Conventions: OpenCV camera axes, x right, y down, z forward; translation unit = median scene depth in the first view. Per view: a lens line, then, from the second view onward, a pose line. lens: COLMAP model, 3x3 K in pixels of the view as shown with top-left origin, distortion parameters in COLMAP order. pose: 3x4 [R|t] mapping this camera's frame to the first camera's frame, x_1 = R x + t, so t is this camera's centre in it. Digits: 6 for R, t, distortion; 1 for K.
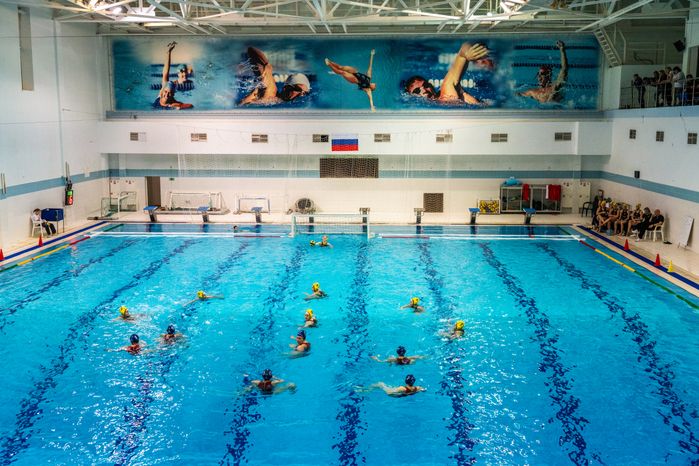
lens RADIAL K [[745.5, 0, 349.8], [0, 745.5, 232.9], [0, 0, 1]] dist [0.015954, 0.000000]
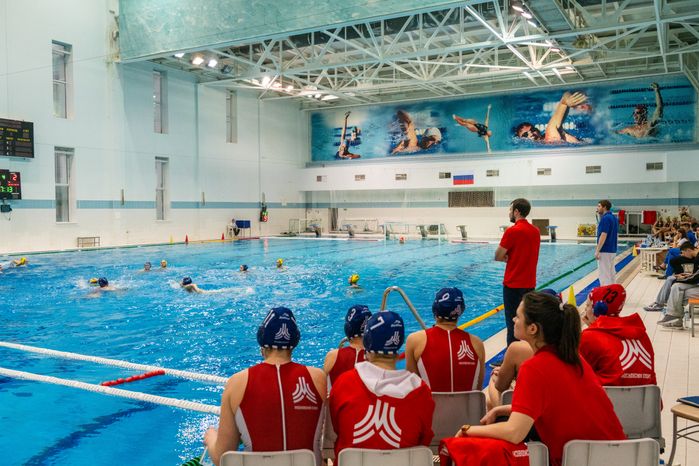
lens RADIAL K [[620.7, 0, 349.7], [0, 620.7, 233.0], [0, 0, 1]] dist [0.000503, -0.001586]
pose [[0.891873, 0.010134, -0.452172, 0.293491], [-0.061006, 0.993308, -0.098068, 0.084477], [0.448152, 0.115050, 0.886523, -0.003287]]
